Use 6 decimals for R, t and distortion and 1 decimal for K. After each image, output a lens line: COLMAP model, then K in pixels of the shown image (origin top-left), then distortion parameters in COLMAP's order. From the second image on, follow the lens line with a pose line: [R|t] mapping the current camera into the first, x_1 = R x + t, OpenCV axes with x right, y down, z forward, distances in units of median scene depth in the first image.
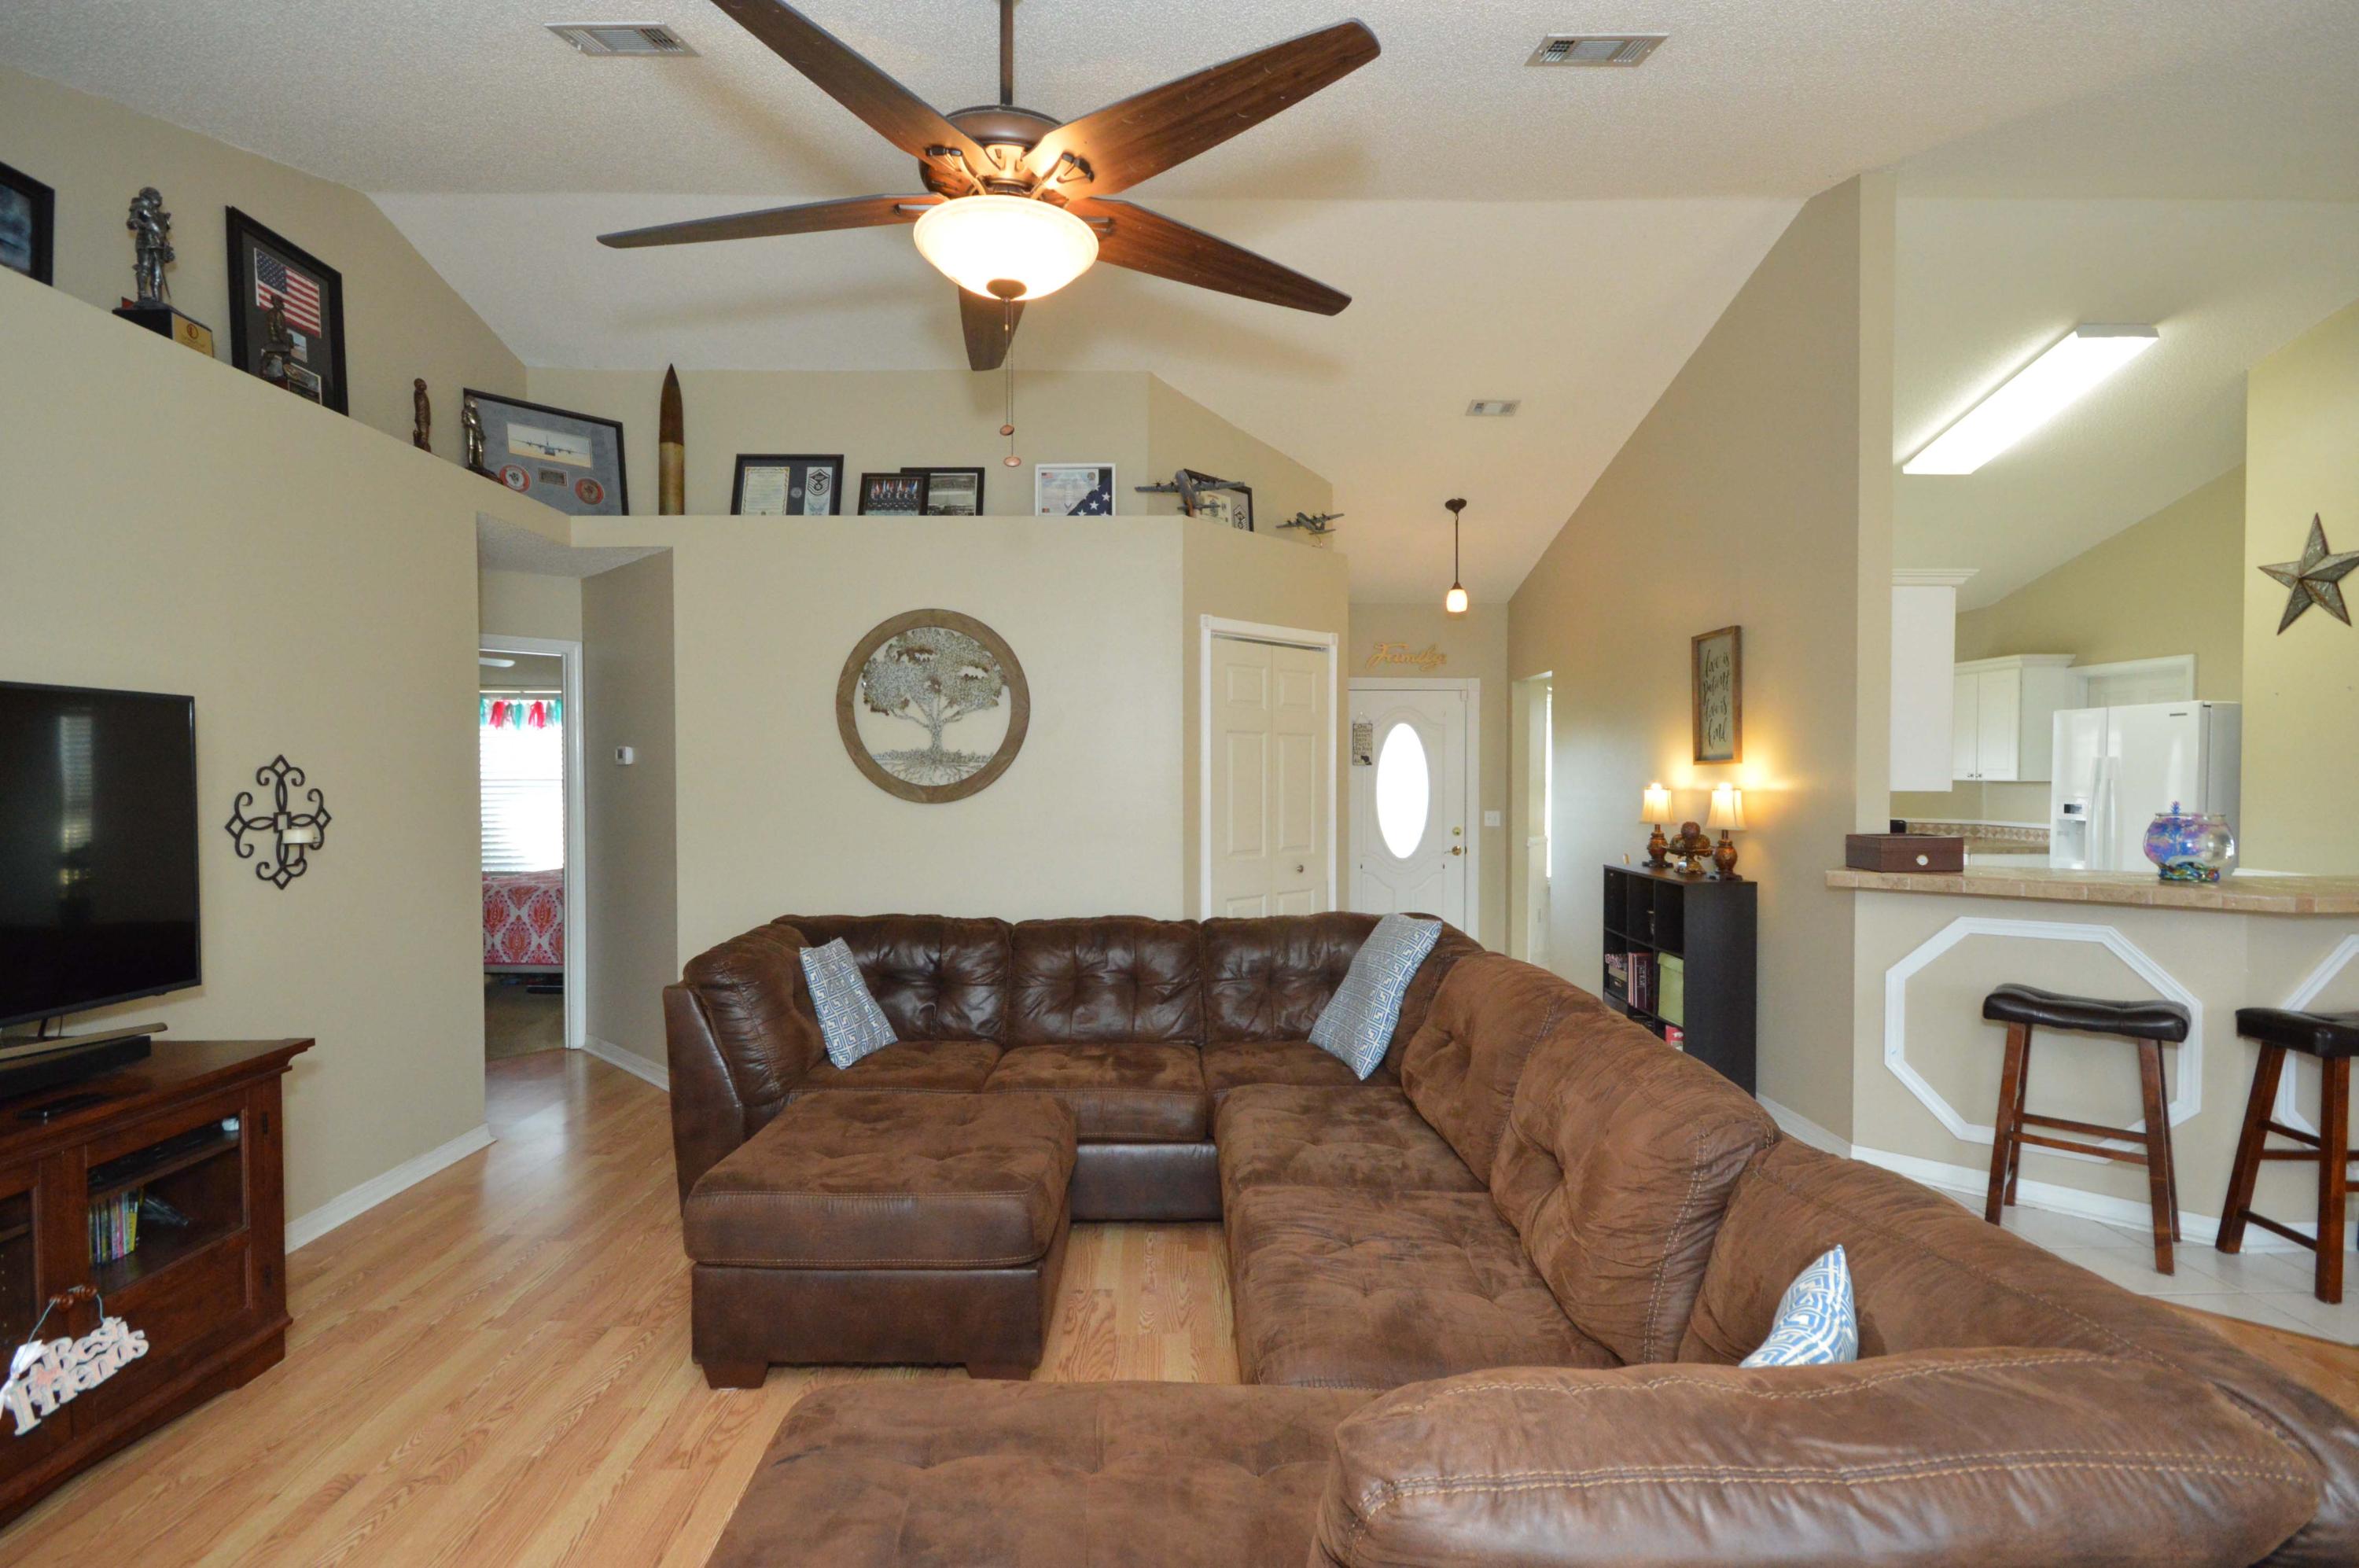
lens RADIAL K [[1145.8, 0, 1179.5], [0, 1145.8, 784.0], [0, 0, 1]] dist [-0.002414, -0.000429]
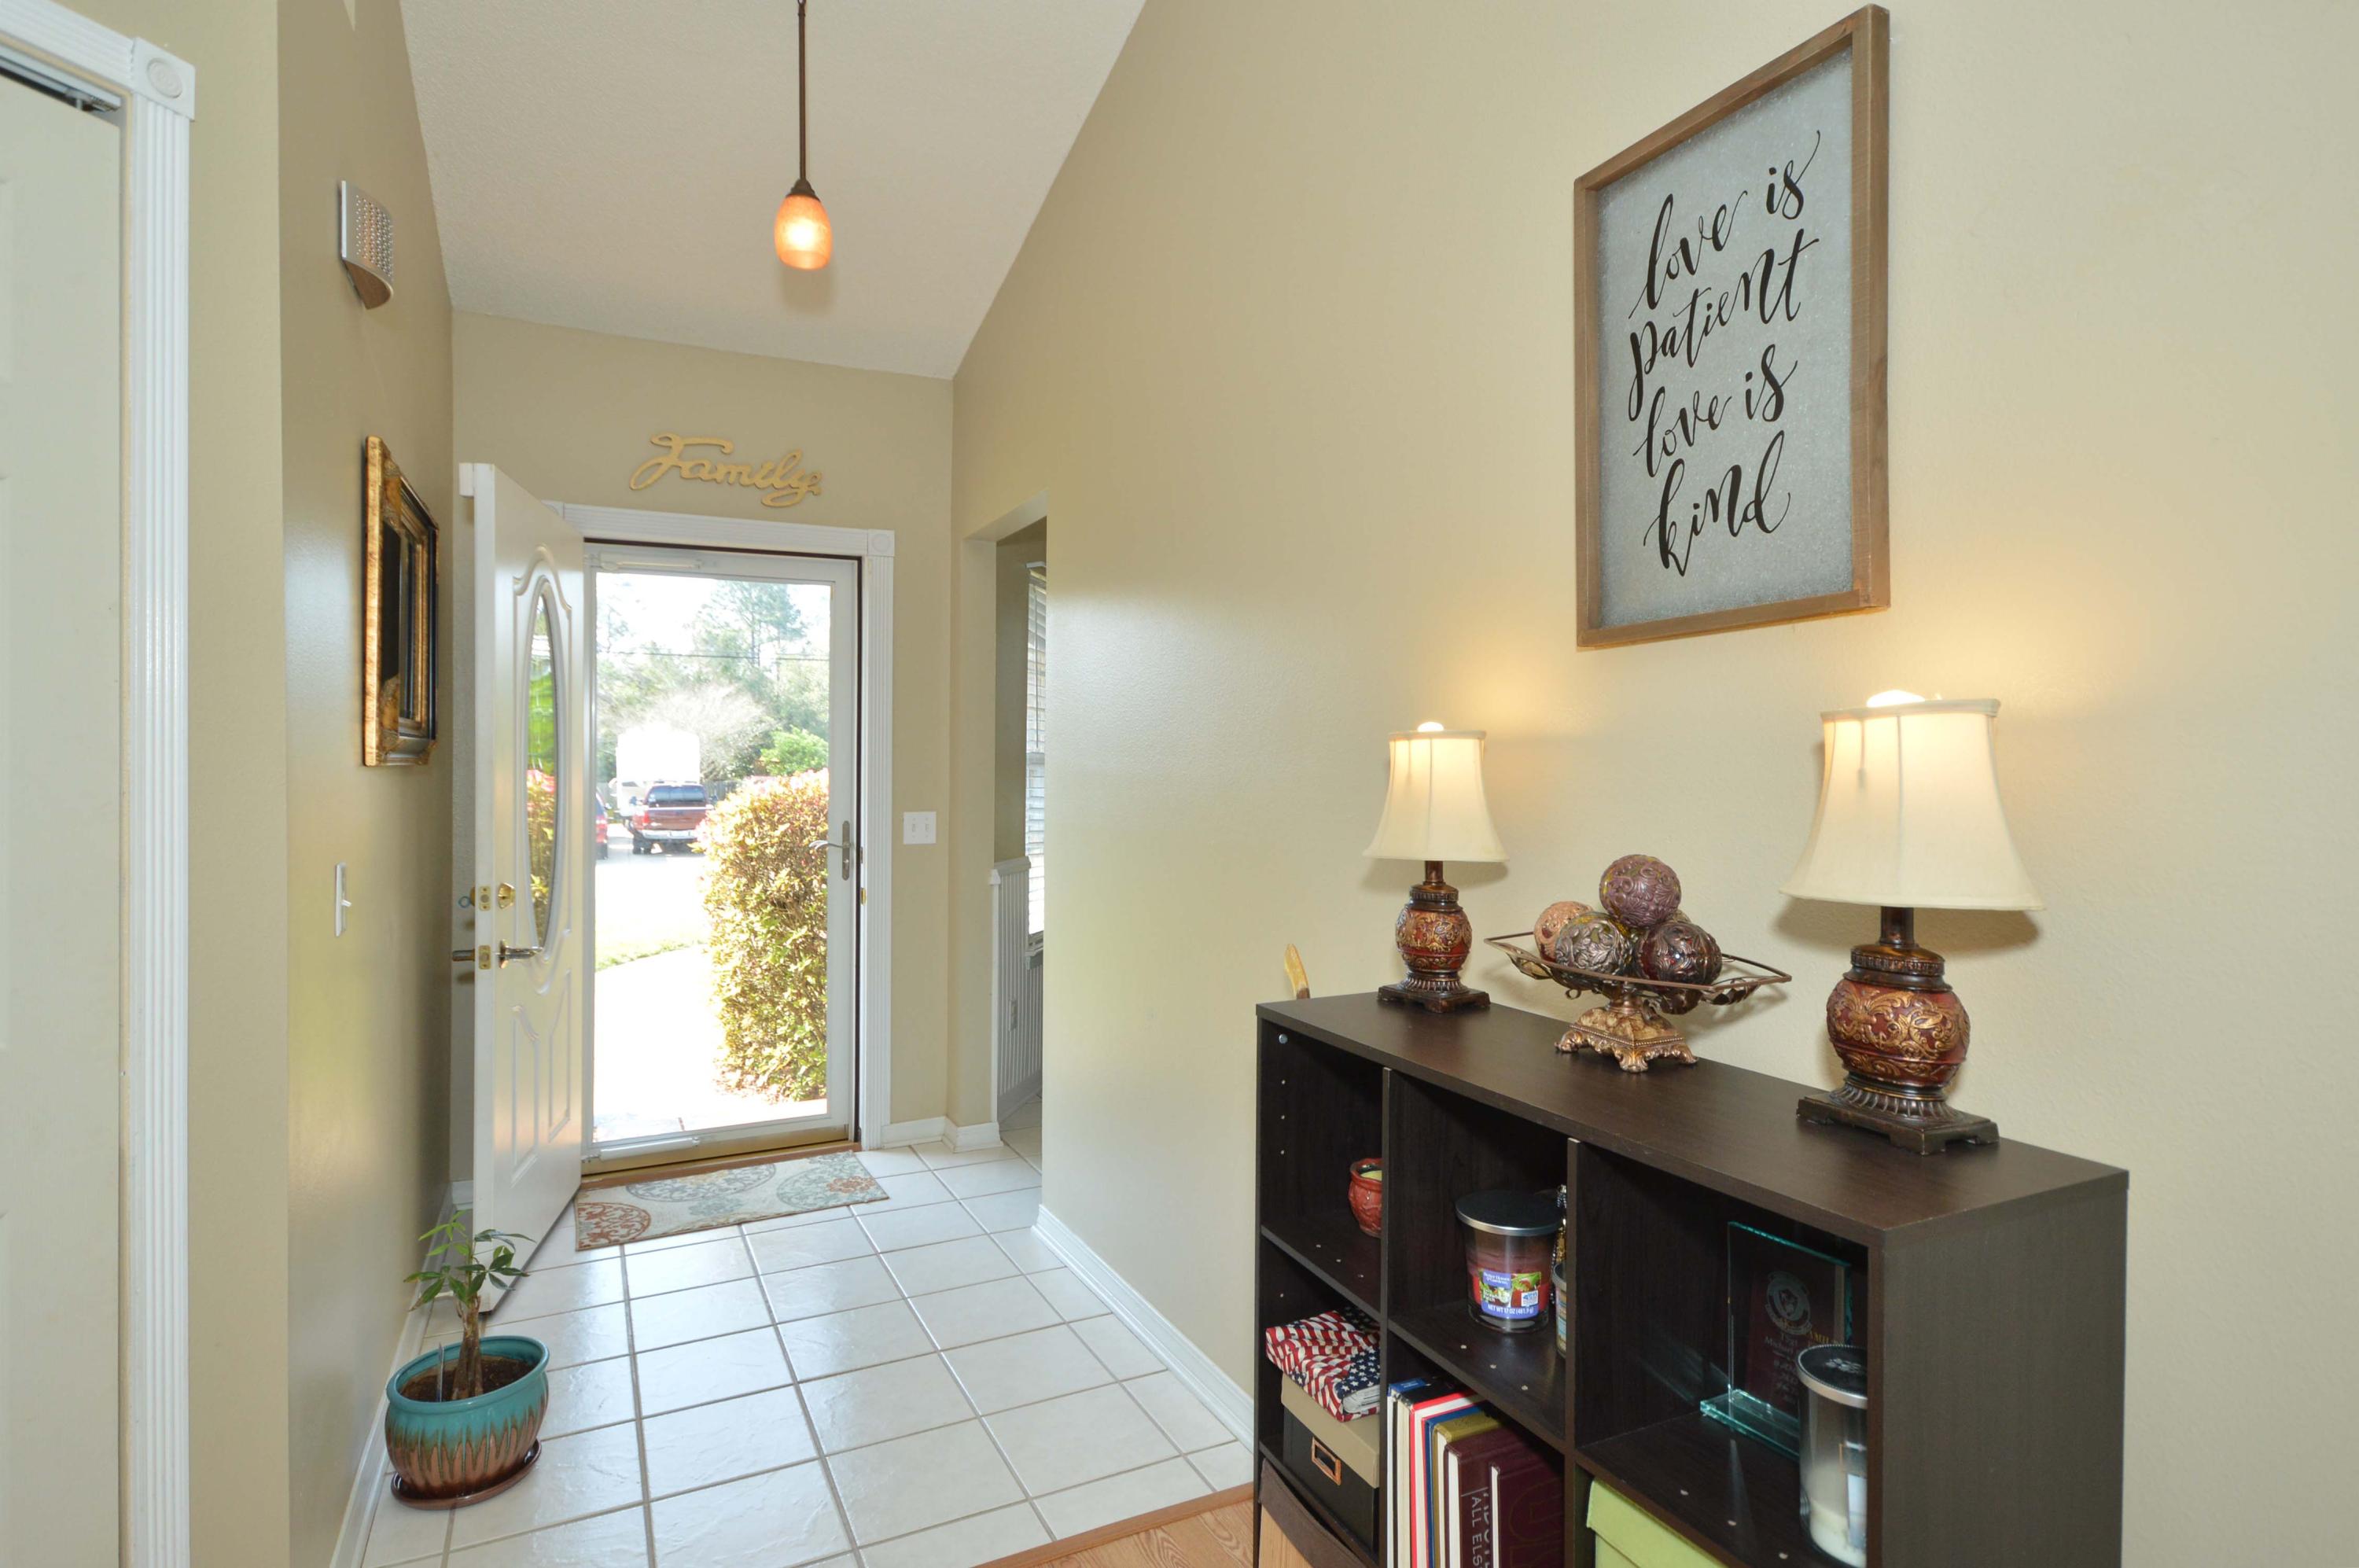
lens RADIAL K [[1217.1, 0, 1173.5], [0, 1217.1, 799.3], [0, 0, 1]] dist [0.059121, -0.034289]
pose [[0.901337, -0.003117, 0.433107, 0.220603], [-0.004300, 0.999860, 0.016146, 0.014201], [-0.433097, -0.016415, 0.901198, 0.740851]]
